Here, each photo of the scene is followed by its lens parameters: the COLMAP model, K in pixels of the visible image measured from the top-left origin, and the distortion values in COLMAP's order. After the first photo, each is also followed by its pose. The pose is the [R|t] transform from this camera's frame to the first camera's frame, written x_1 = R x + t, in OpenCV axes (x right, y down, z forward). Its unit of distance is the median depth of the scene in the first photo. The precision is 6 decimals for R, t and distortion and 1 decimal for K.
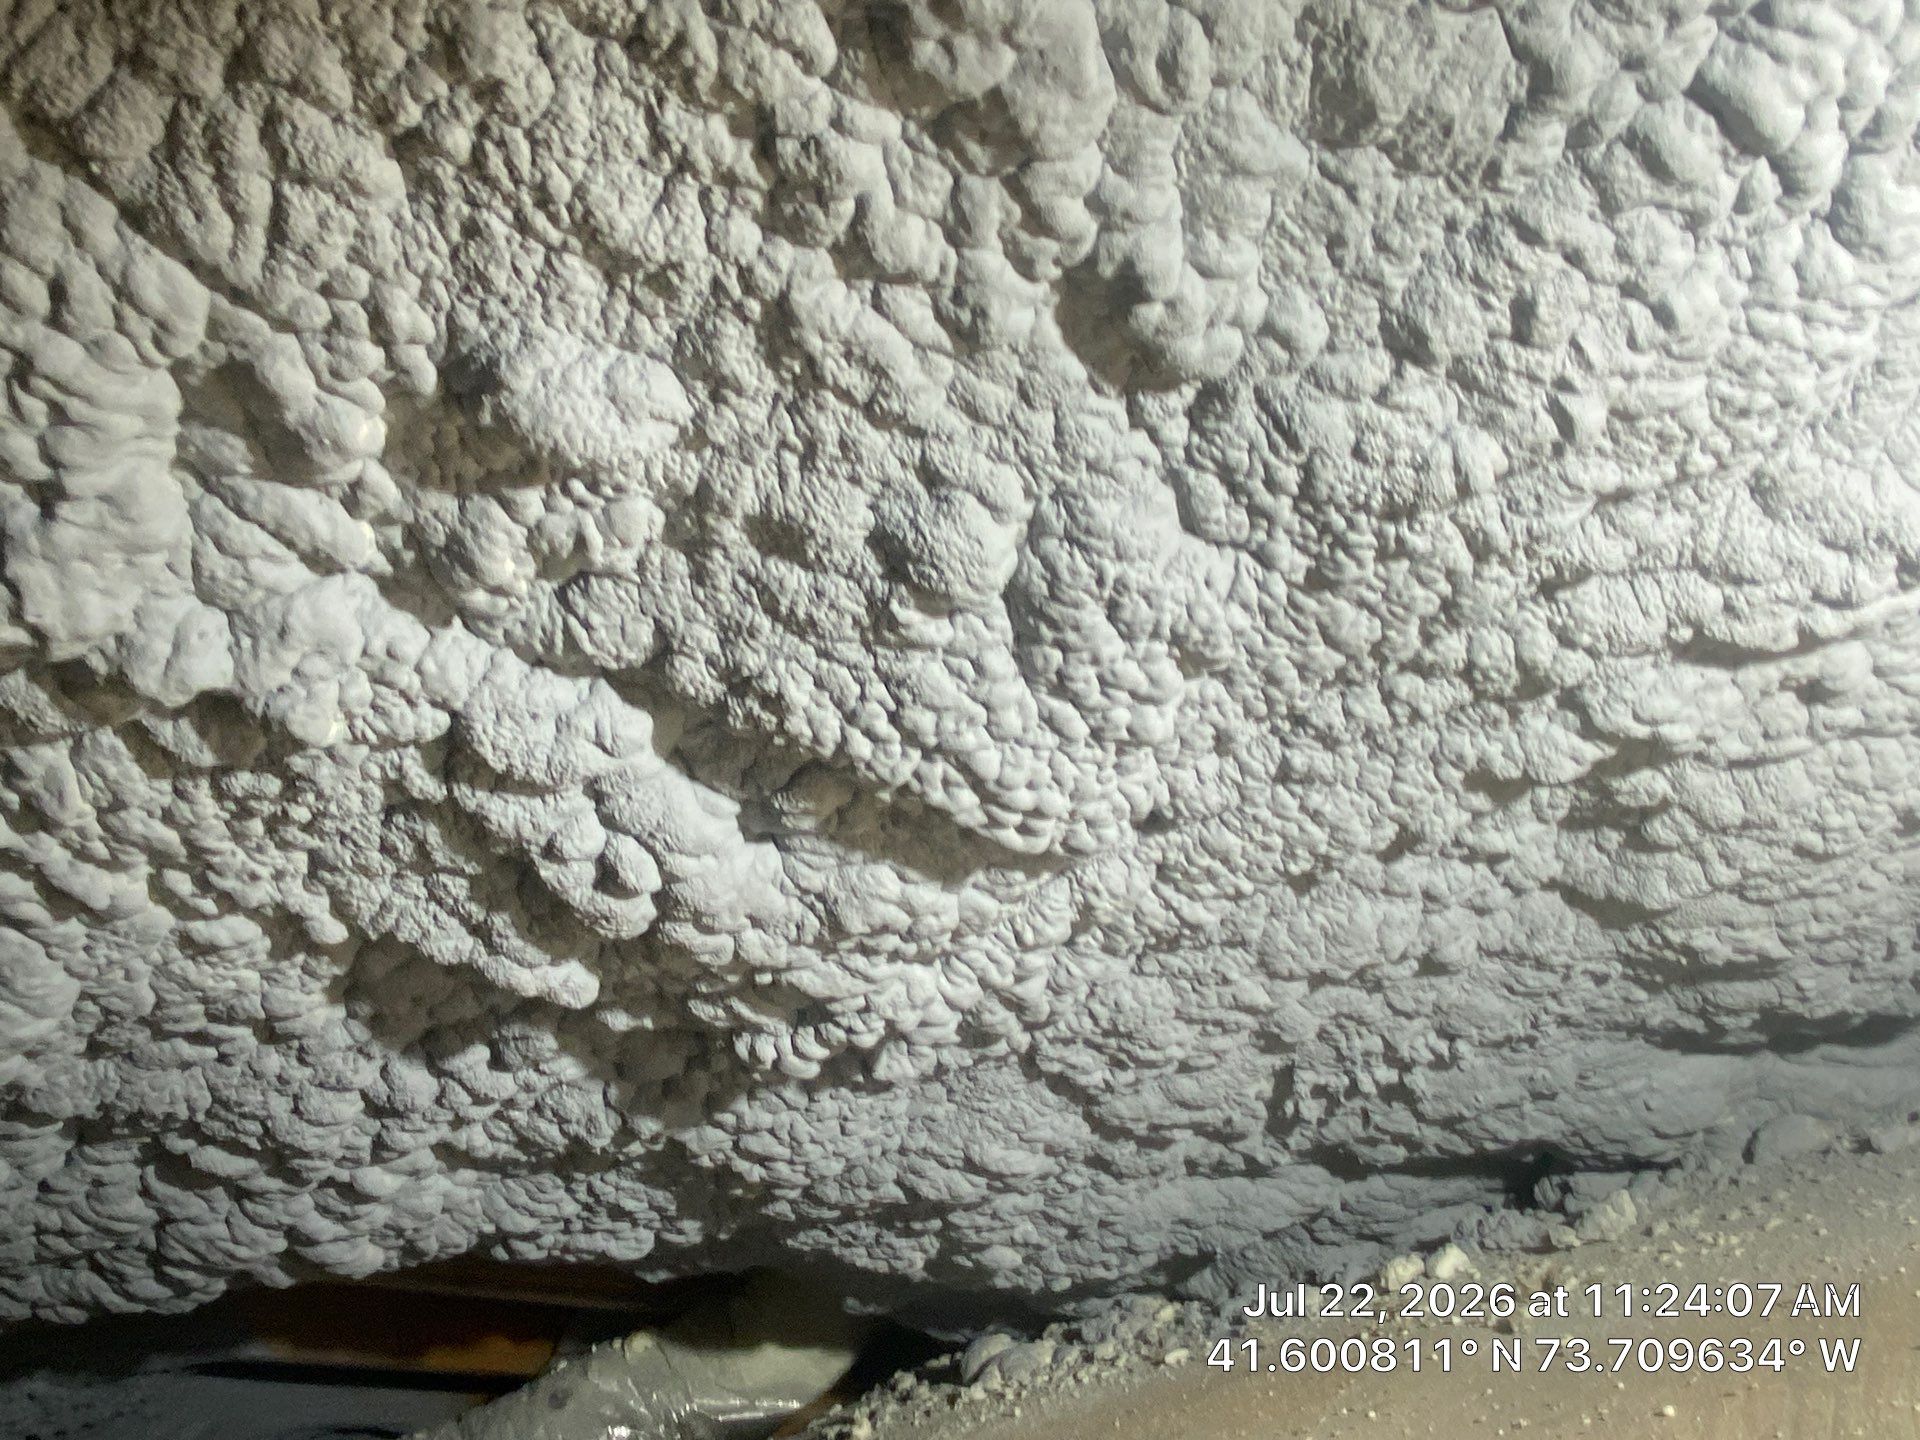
lens RADIAL K [[1473.0, 0, 935.7], [0, 1473.0, 716.7], [0, 0, 1]] dist [0.063508, -0.084972]
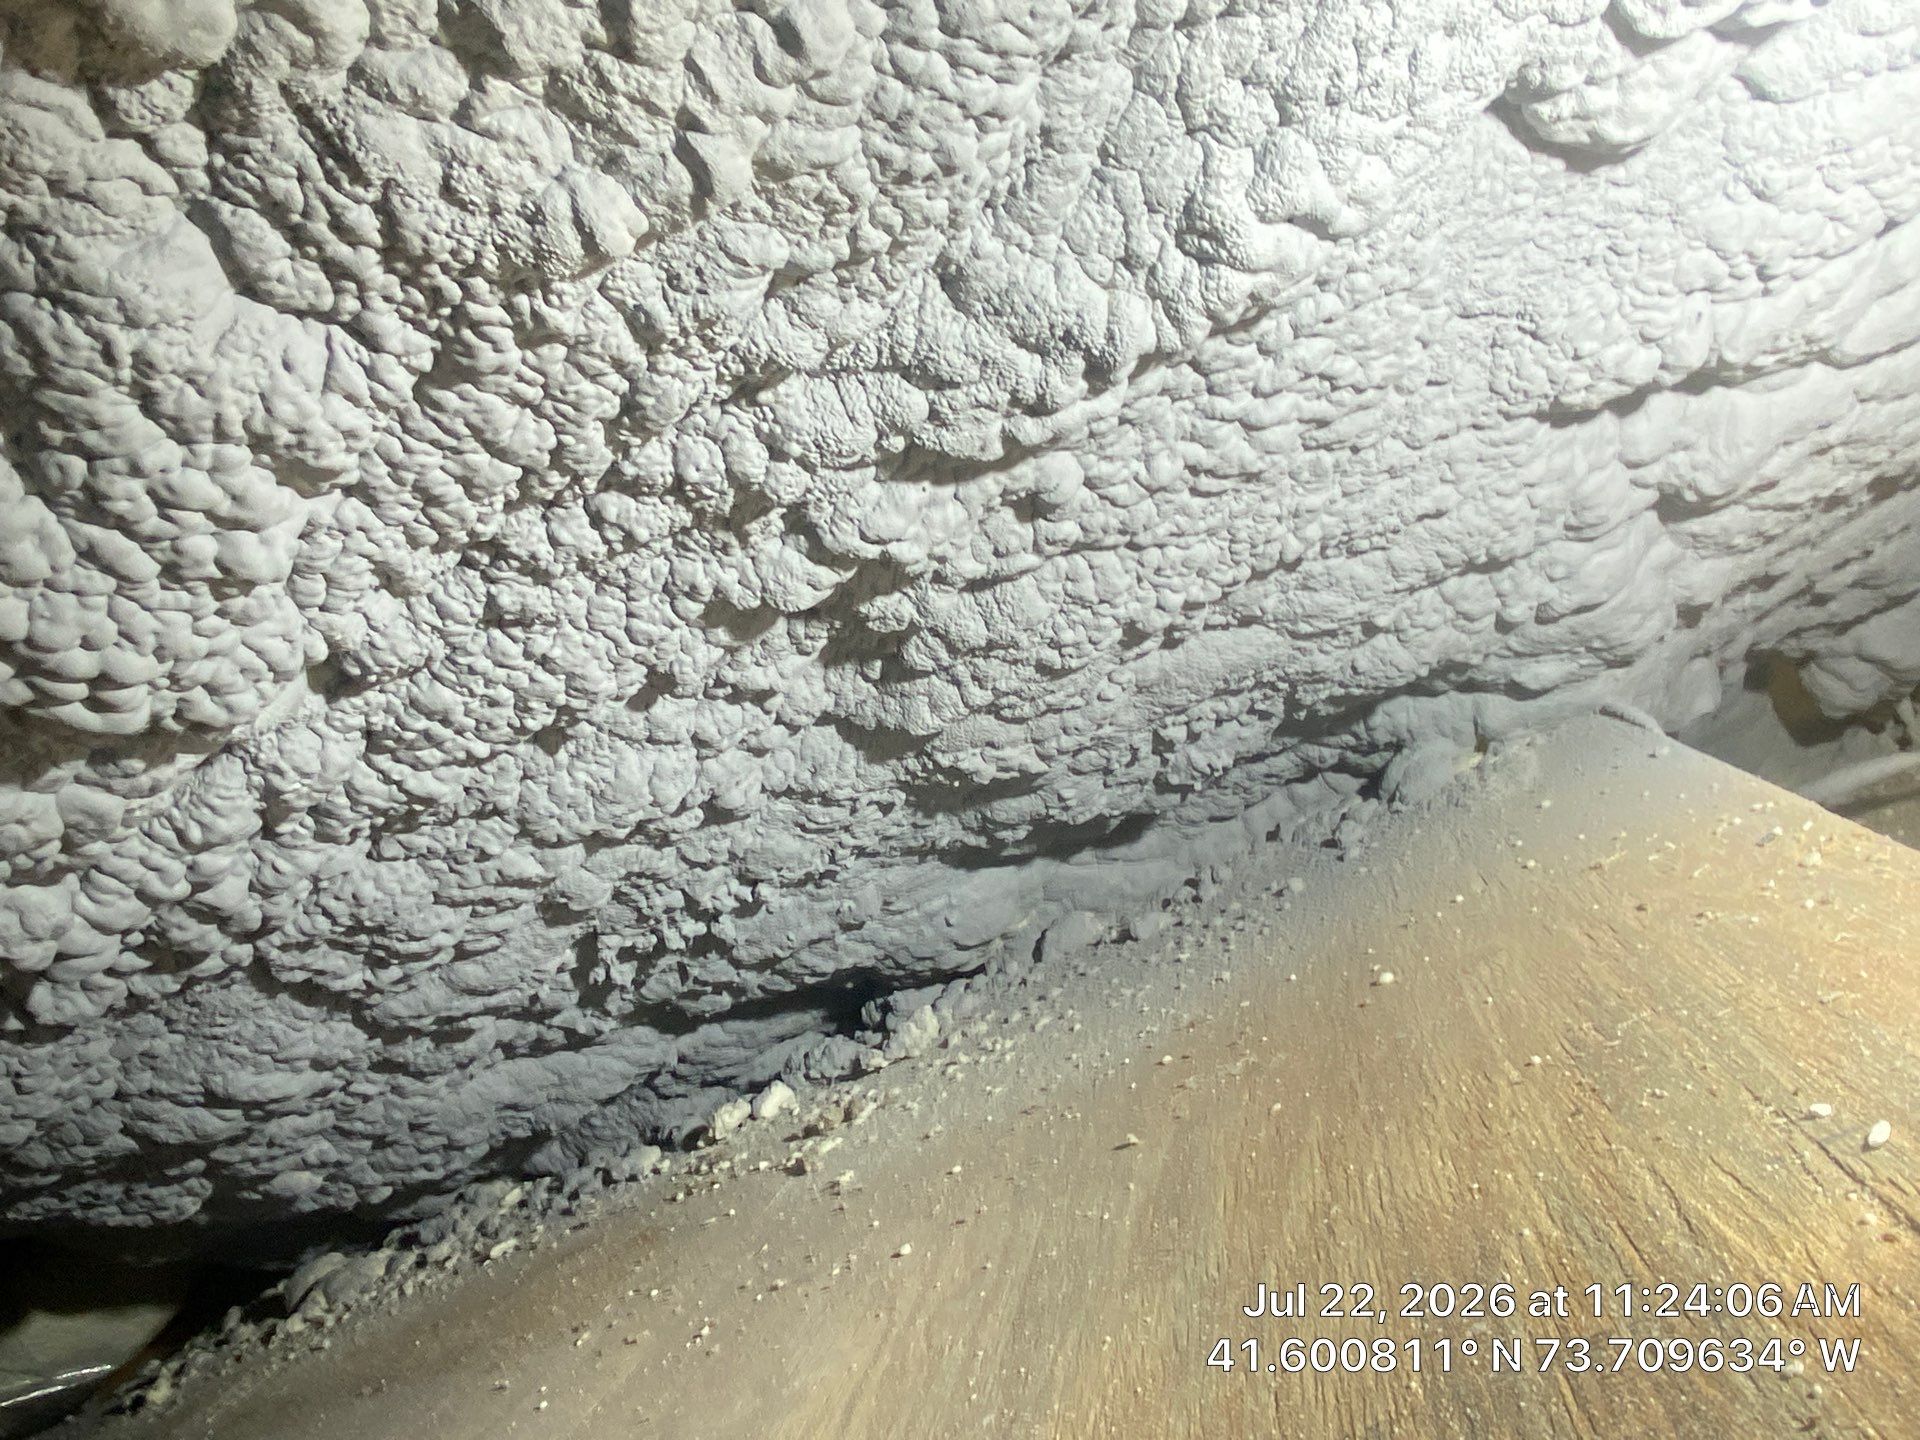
lens RADIAL K [[1473.0, 0, 951.3], [0, 1473.0, 721.0], [0, 0, 1]] dist [0.063508, -0.084972]
pose [[0.918764, -0.075023, 0.387614, 0.139277], [0.034670, 0.993318, 0.110080, 0.014055], [-0.393283, -0.087699, 0.915225, 0.107735]]
